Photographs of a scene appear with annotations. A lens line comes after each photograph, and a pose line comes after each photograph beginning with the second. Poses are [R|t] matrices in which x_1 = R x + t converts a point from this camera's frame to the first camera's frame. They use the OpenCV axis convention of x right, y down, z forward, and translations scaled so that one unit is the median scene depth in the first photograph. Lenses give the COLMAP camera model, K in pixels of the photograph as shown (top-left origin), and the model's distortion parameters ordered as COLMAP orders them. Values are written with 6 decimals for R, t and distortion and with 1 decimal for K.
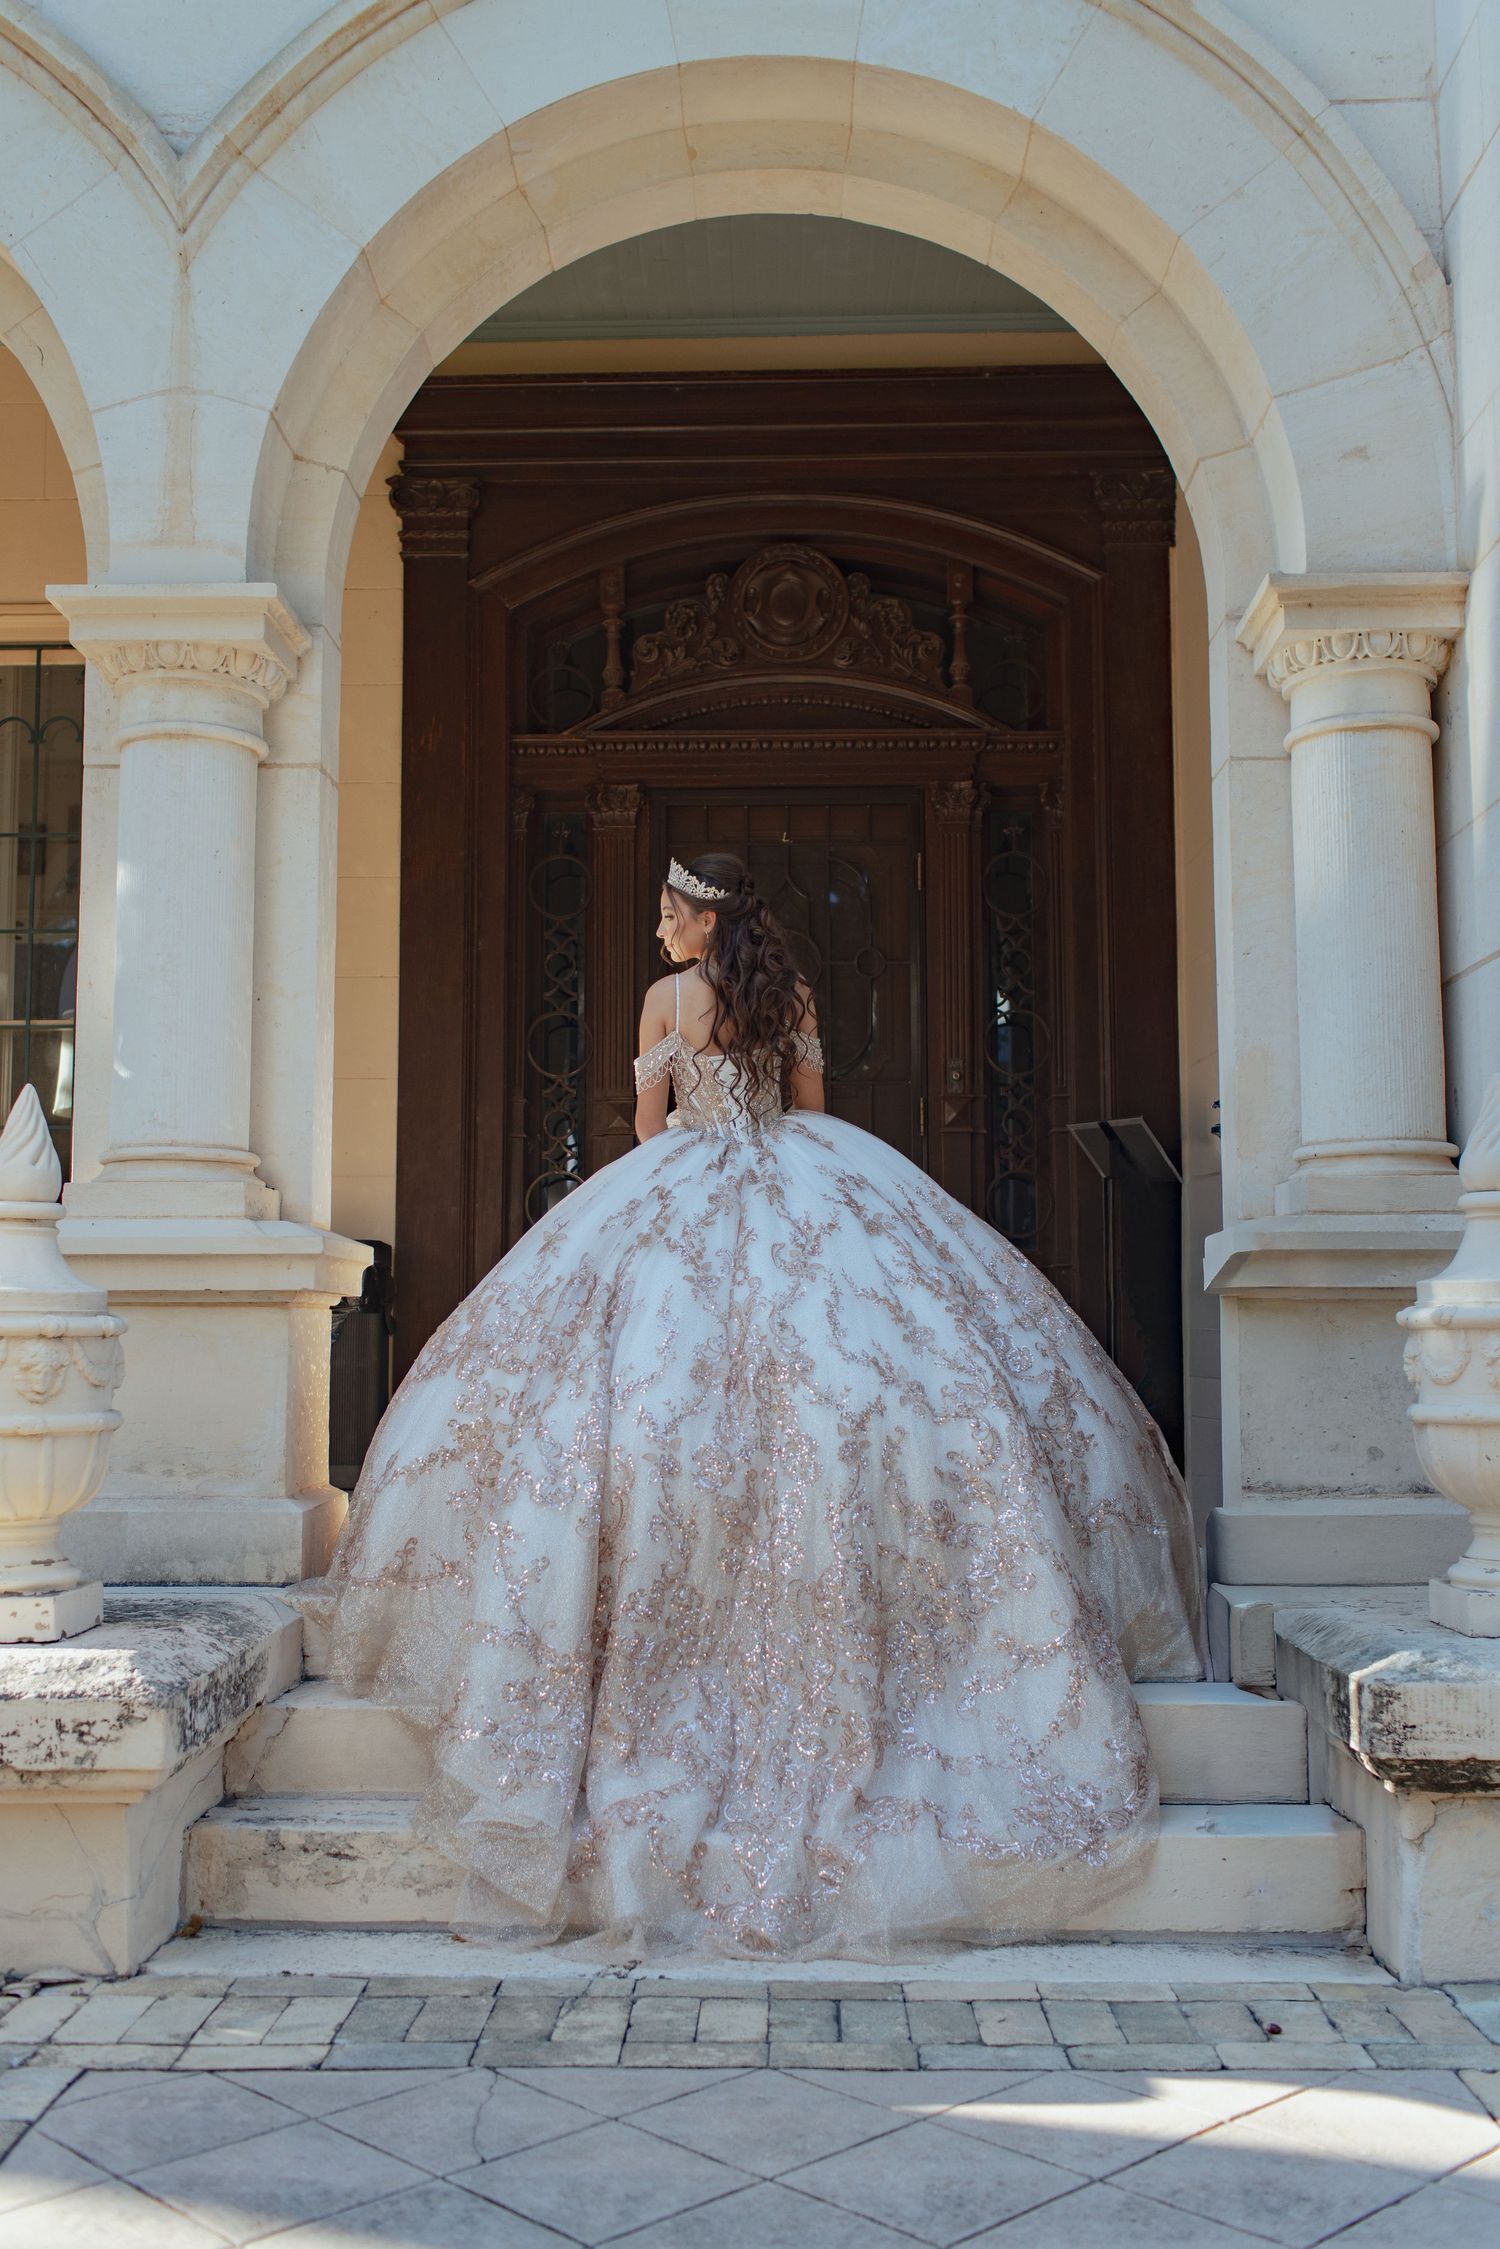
lens RADIAL K [[2218.2, 0, 747.8], [0, 2218.2, 1115.6], [0, 0, 1]] dist [-0.007331, 0.001758]
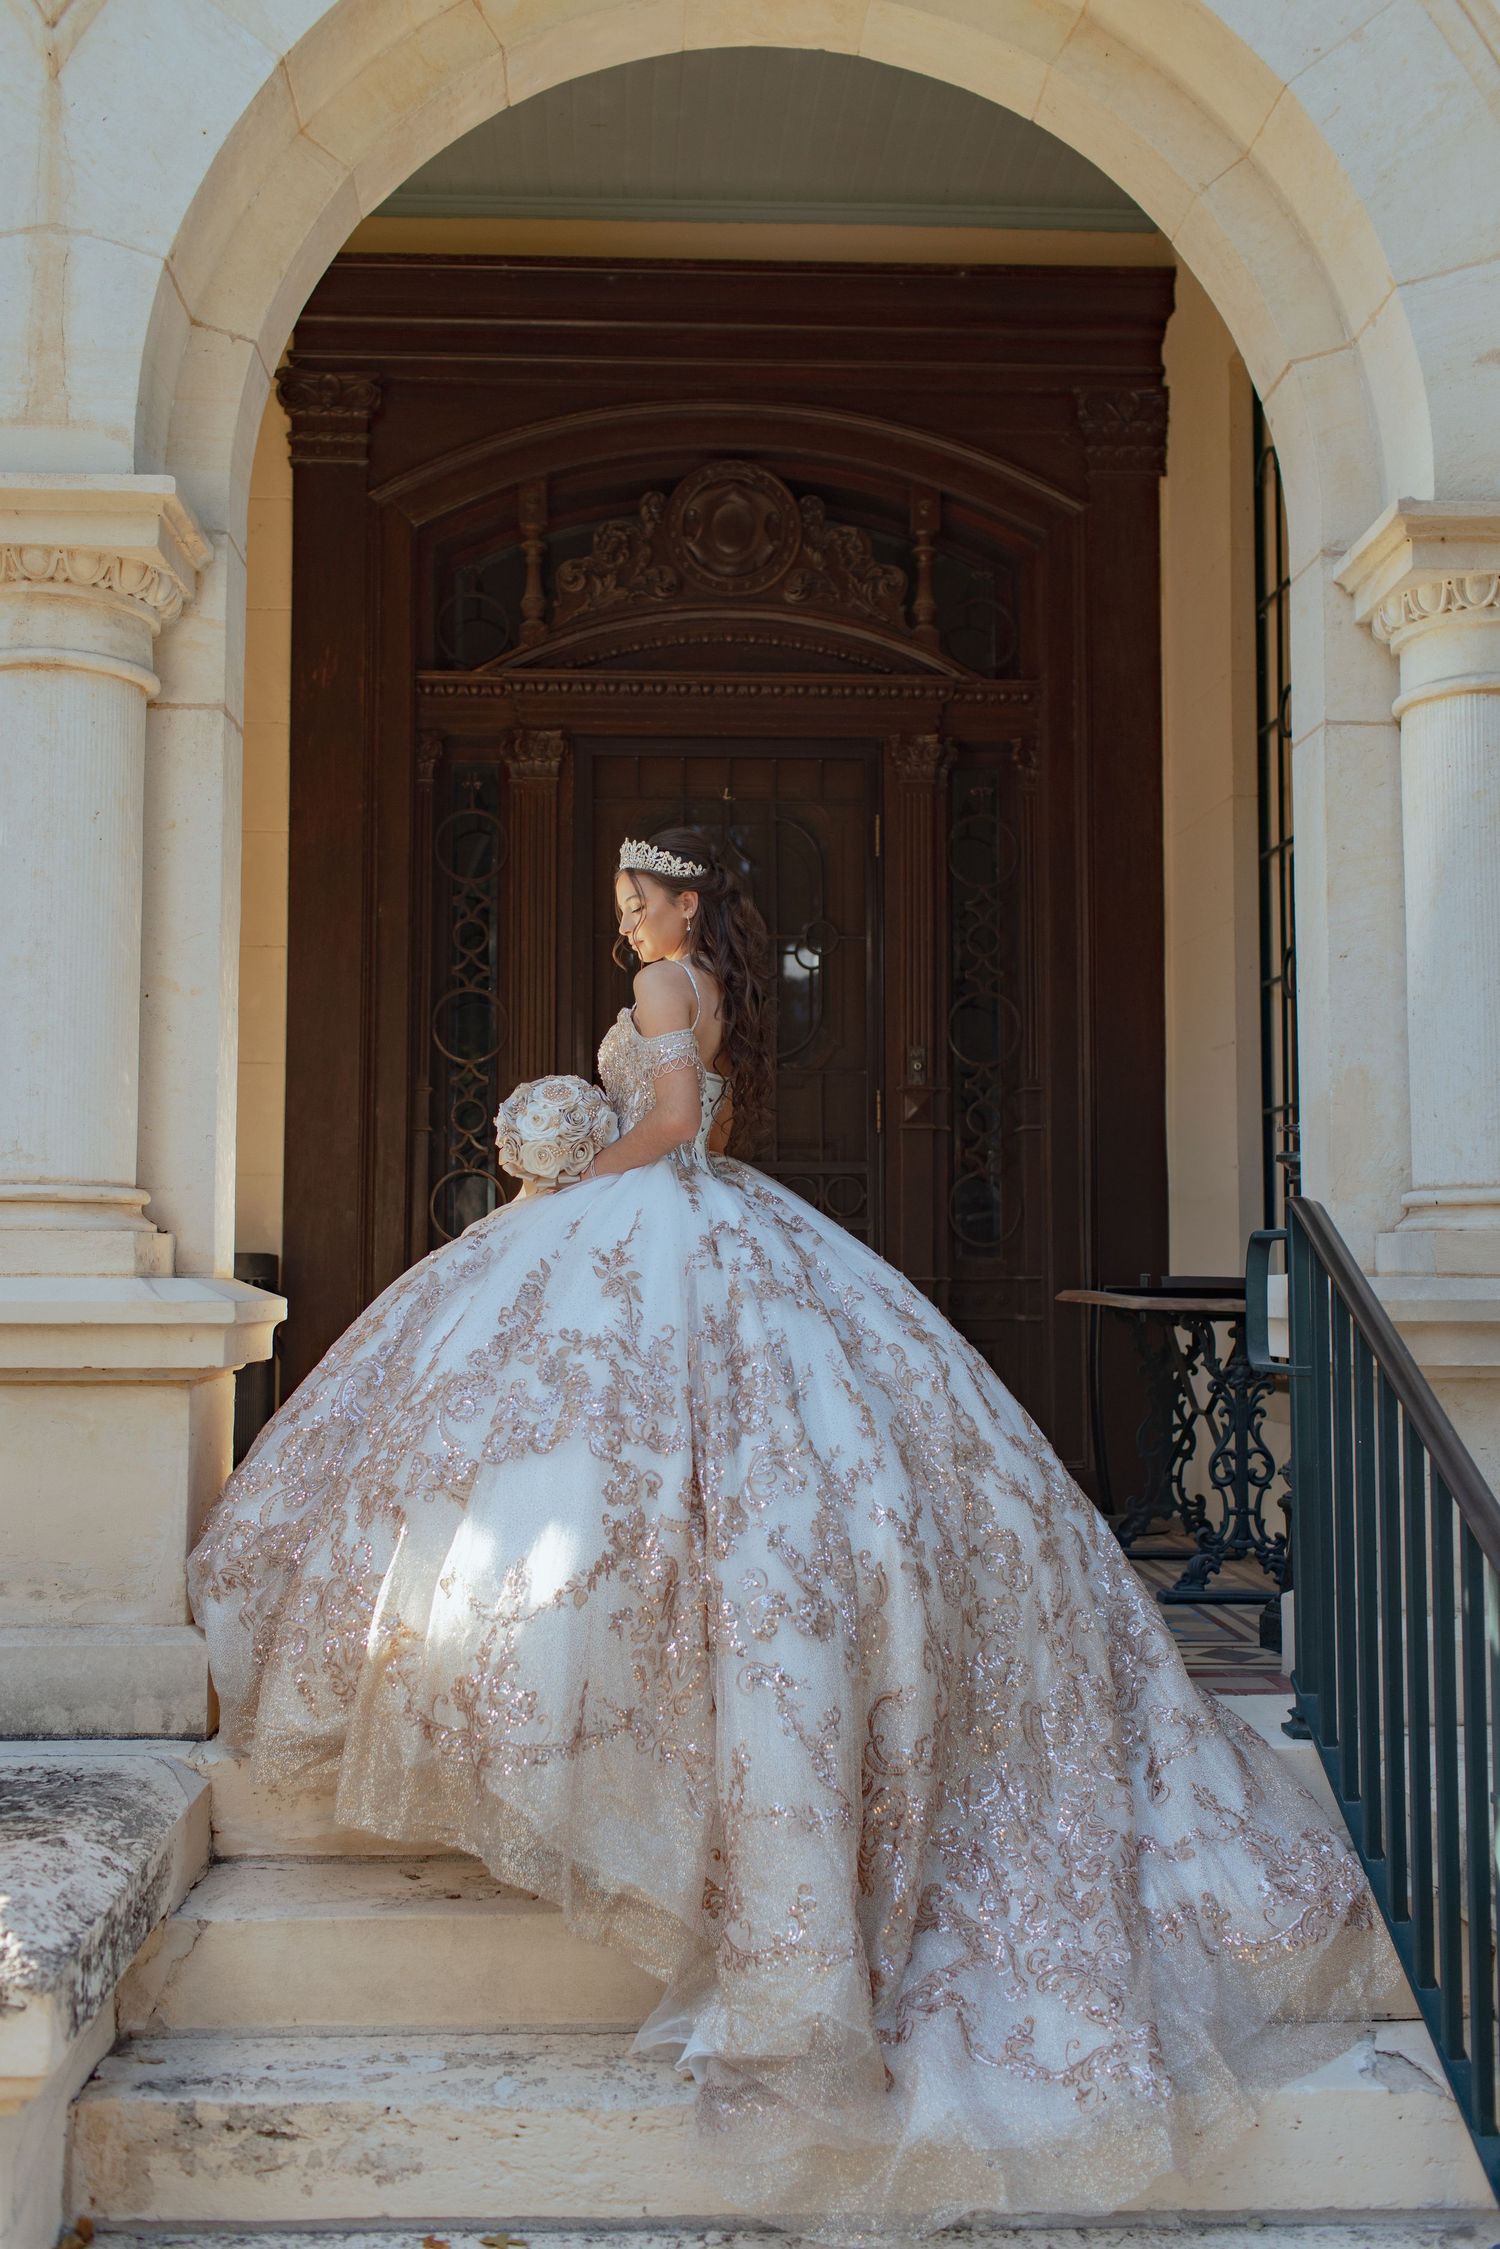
lens RADIAL K [[2215.3, 0, 750.0], [0, 2215.3, 1124.5], [0, 0, 1]] dist [-0.003653, 0.005190]
pose [[0.997238, 0.007999, 0.073839, -0.060291], [-0.010287, 0.999477, 0.030650, -0.032537], [-0.073556, -0.031325, 0.996799, 0.176509]]
